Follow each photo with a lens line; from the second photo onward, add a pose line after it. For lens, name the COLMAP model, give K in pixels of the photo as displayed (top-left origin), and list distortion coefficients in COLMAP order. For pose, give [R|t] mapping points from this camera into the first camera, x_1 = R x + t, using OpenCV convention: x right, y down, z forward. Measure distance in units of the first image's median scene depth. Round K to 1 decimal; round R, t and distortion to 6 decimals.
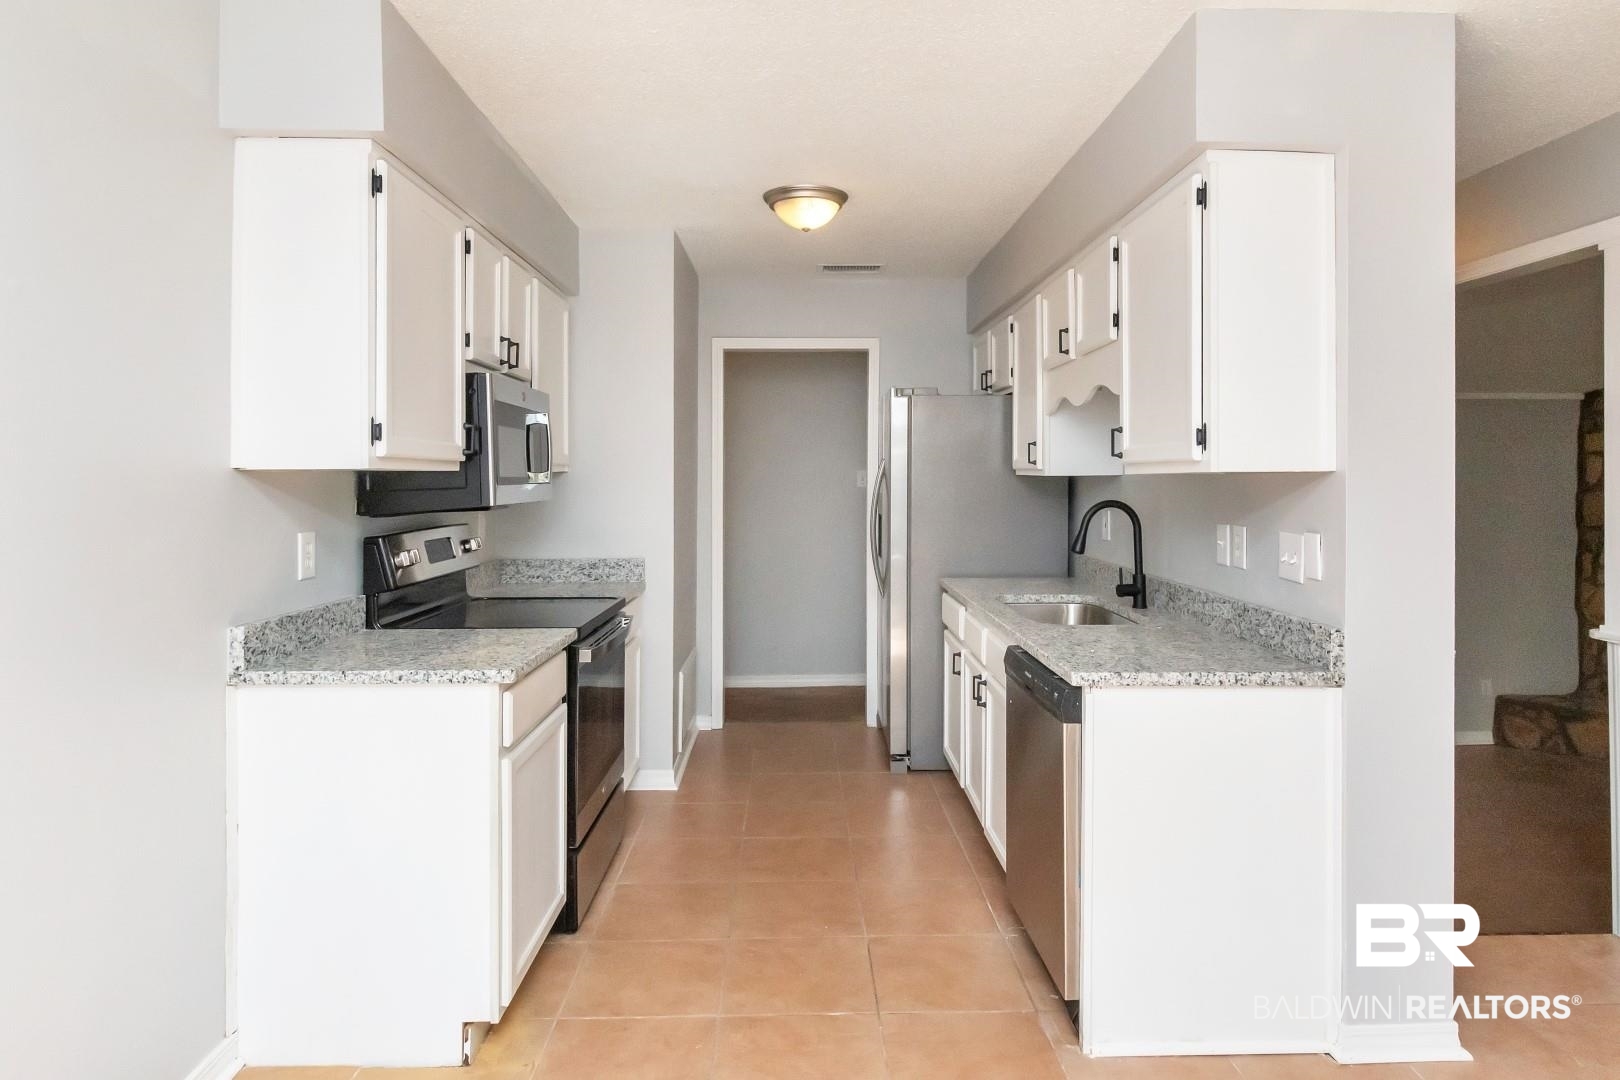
lens RADIAL K [[973.4, 0, 815.1], [0, 973.4, 485.8], [0, 0, 1]] dist [0.000512, 0.000847]
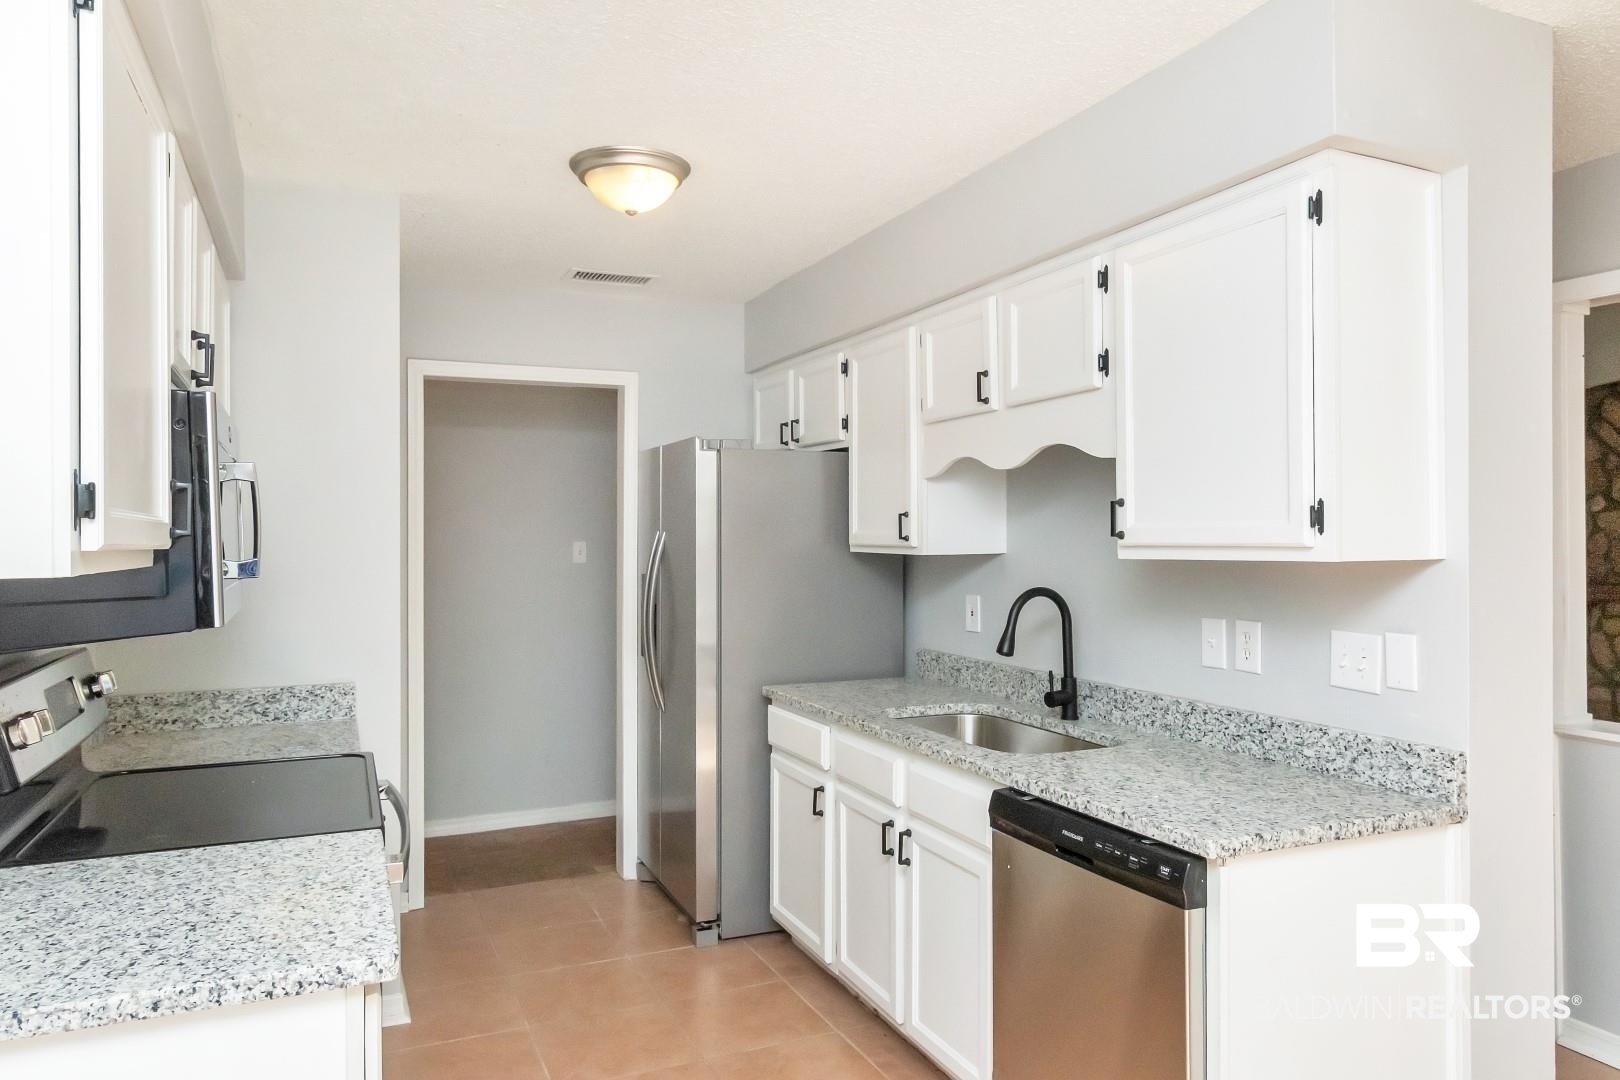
lens RADIAL K [[1091.9, 0, 810.0], [0, 1091.9, 540.0], [0, 0, 1]] dist [-0.000454, -0.000043]
pose [[0.926106, -0.004078, 0.377240, -0.210587], [0.007174, 0.999951, -0.006803, -0.019457], [-0.377194, 0.009007, 0.926090, 0.235521]]
